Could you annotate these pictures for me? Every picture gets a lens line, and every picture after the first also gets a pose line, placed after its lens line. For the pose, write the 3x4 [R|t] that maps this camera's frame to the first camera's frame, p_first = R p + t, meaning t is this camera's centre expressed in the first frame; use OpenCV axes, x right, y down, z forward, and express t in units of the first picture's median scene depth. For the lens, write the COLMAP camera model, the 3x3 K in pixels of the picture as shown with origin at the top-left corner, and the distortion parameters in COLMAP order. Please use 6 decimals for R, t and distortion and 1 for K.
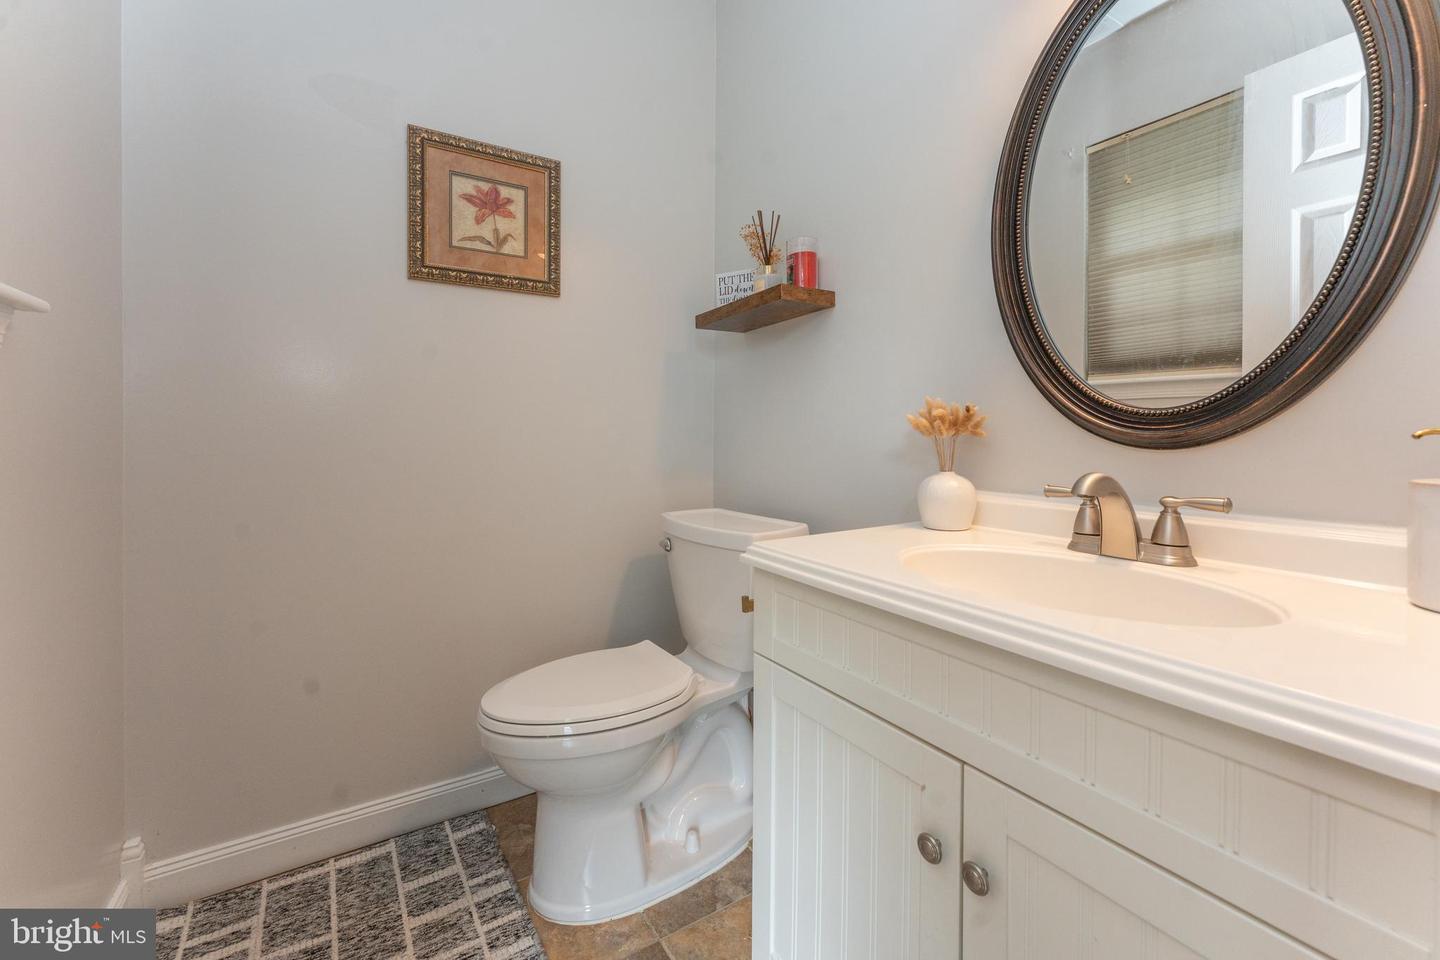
lens RADIAL K [[587.9, 0, 726.4], [0, 587.9, 483.2], [0, 0, 1]] dist [-0.000502, 0.000131]
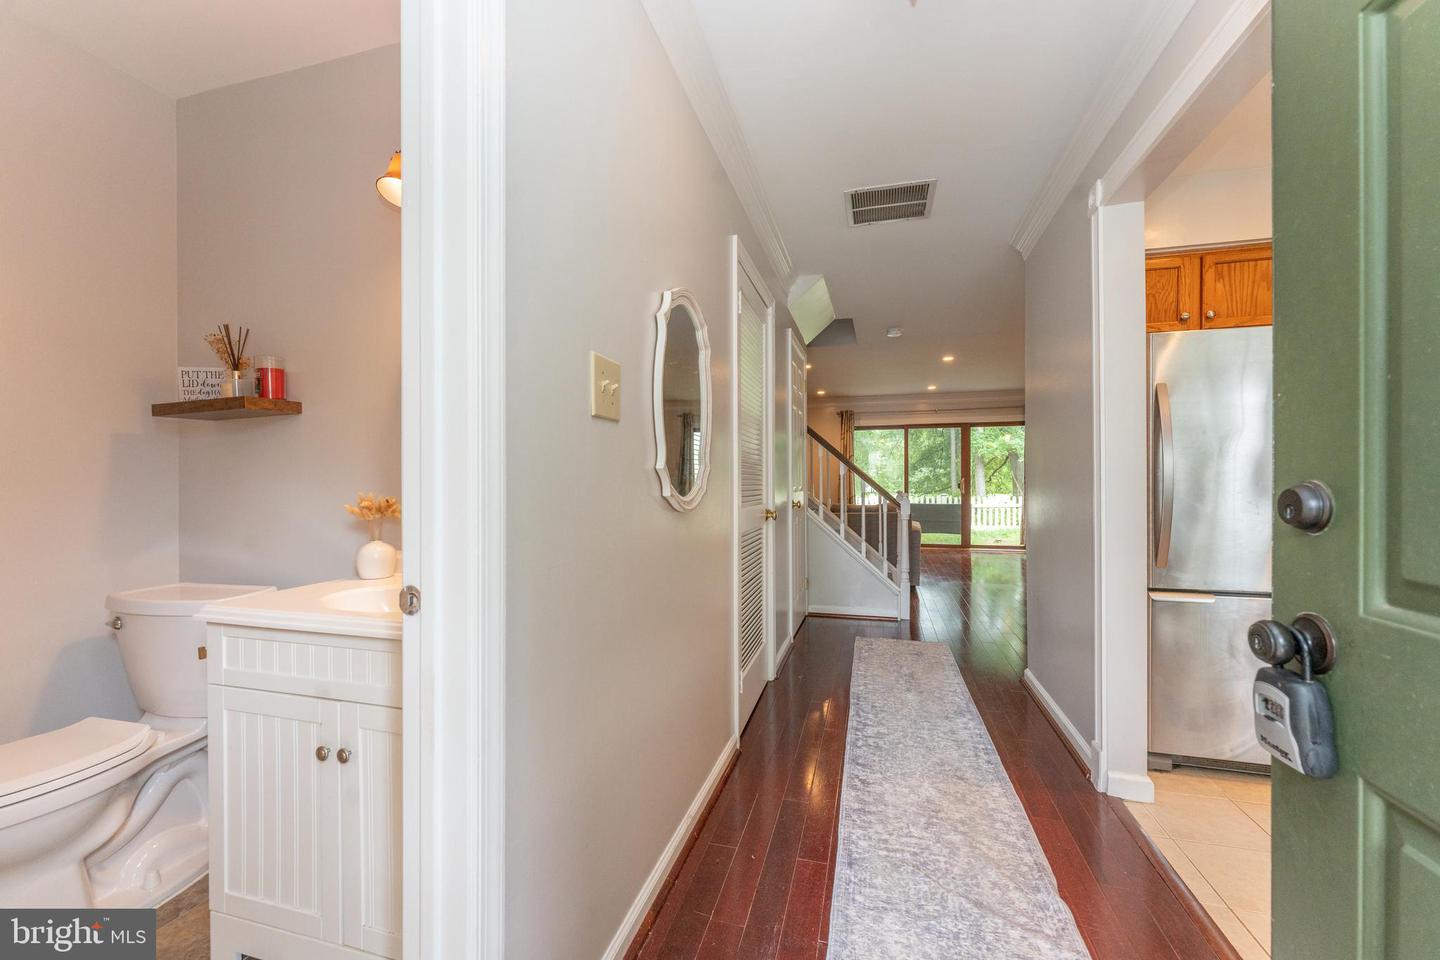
lens RADIAL K [[587.9, 0, 726.4], [0, 587.9, 483.2], [0, 0, 1]] dist [-0.000502, 0.000131]
pose [[0.759962, -0.015320, 0.649787, 0.052098], [0.062528, 0.996809, -0.049628, -0.026401], [-0.646953, 0.078345, 0.758494, -0.559155]]
